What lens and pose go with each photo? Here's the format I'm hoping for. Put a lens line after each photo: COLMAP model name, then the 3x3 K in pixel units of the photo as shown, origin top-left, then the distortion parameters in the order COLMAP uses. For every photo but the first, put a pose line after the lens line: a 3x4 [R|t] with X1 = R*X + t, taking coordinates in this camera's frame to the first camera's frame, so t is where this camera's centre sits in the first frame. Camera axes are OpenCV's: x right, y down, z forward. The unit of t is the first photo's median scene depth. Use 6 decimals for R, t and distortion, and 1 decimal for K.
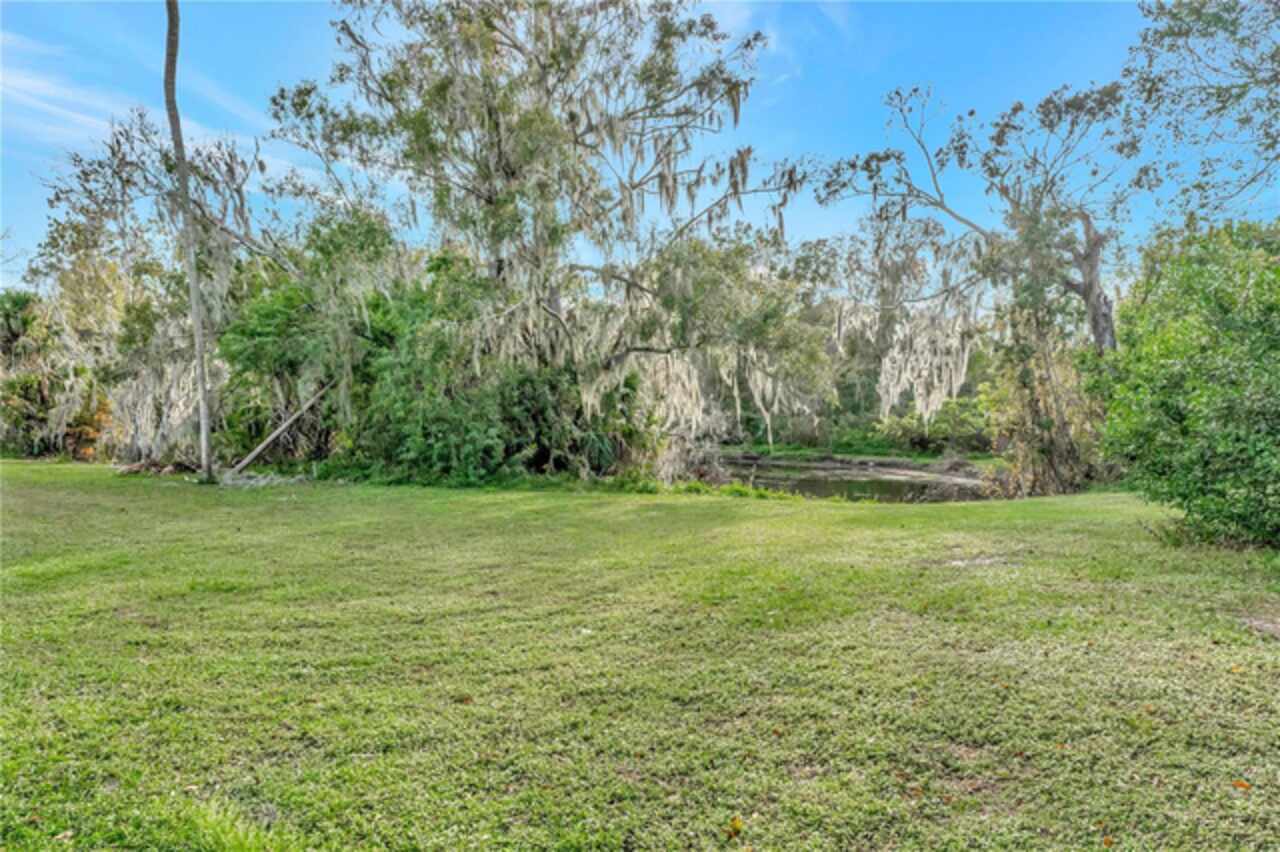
lens RADIAL K [[801.3, 0, 640.0], [0, 801.3, 426.0], [0, 0, 1]] dist [0.029333, 0.000152]
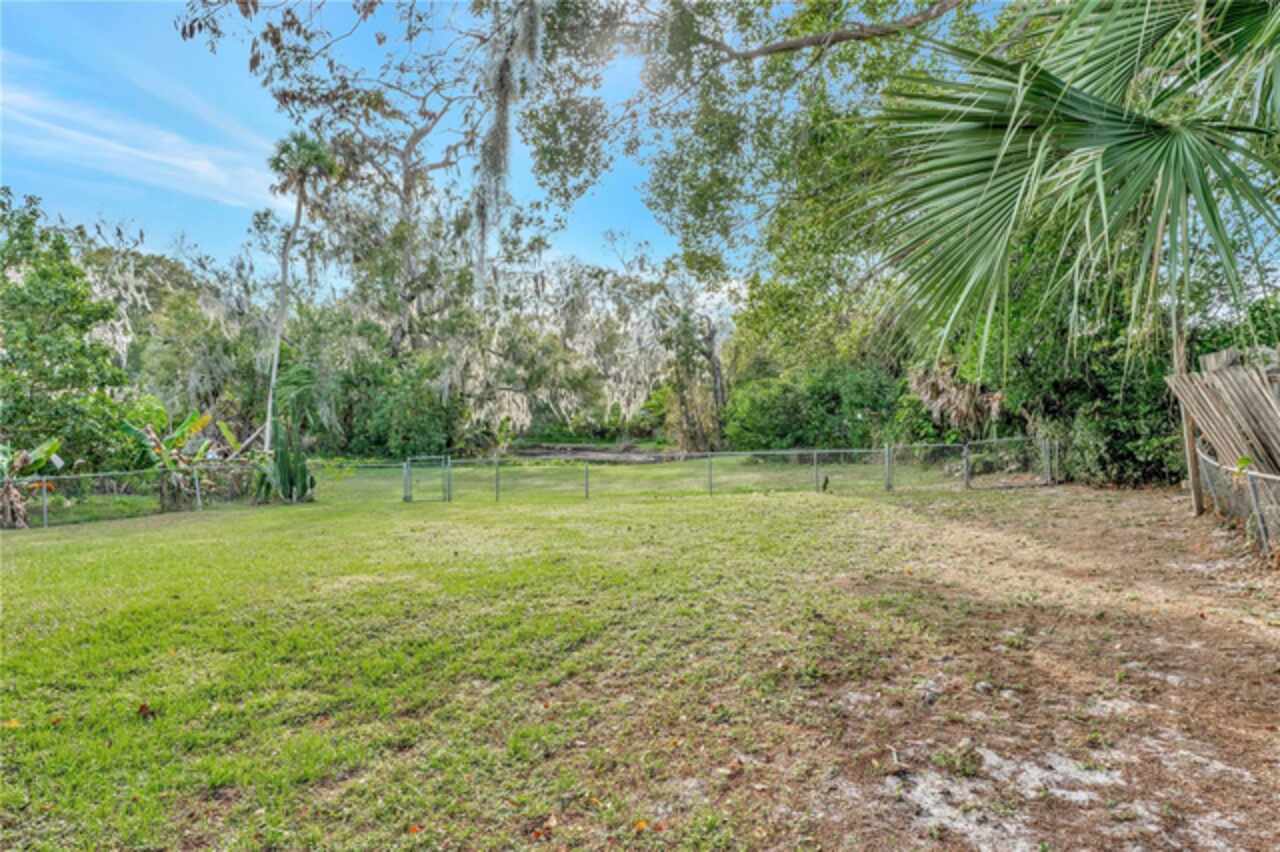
lens RADIAL K [[801.3, 0, 640.0], [0, 801.3, 426.0], [0, 0, 1]] dist [0.029333, 0.000152]
pose [[0.901415, -0.022374, 0.432379, -0.440866], [0.017086, 0.999724, 0.016111, -0.029095], [-0.432620, -0.007135, 0.901548, -0.677285]]
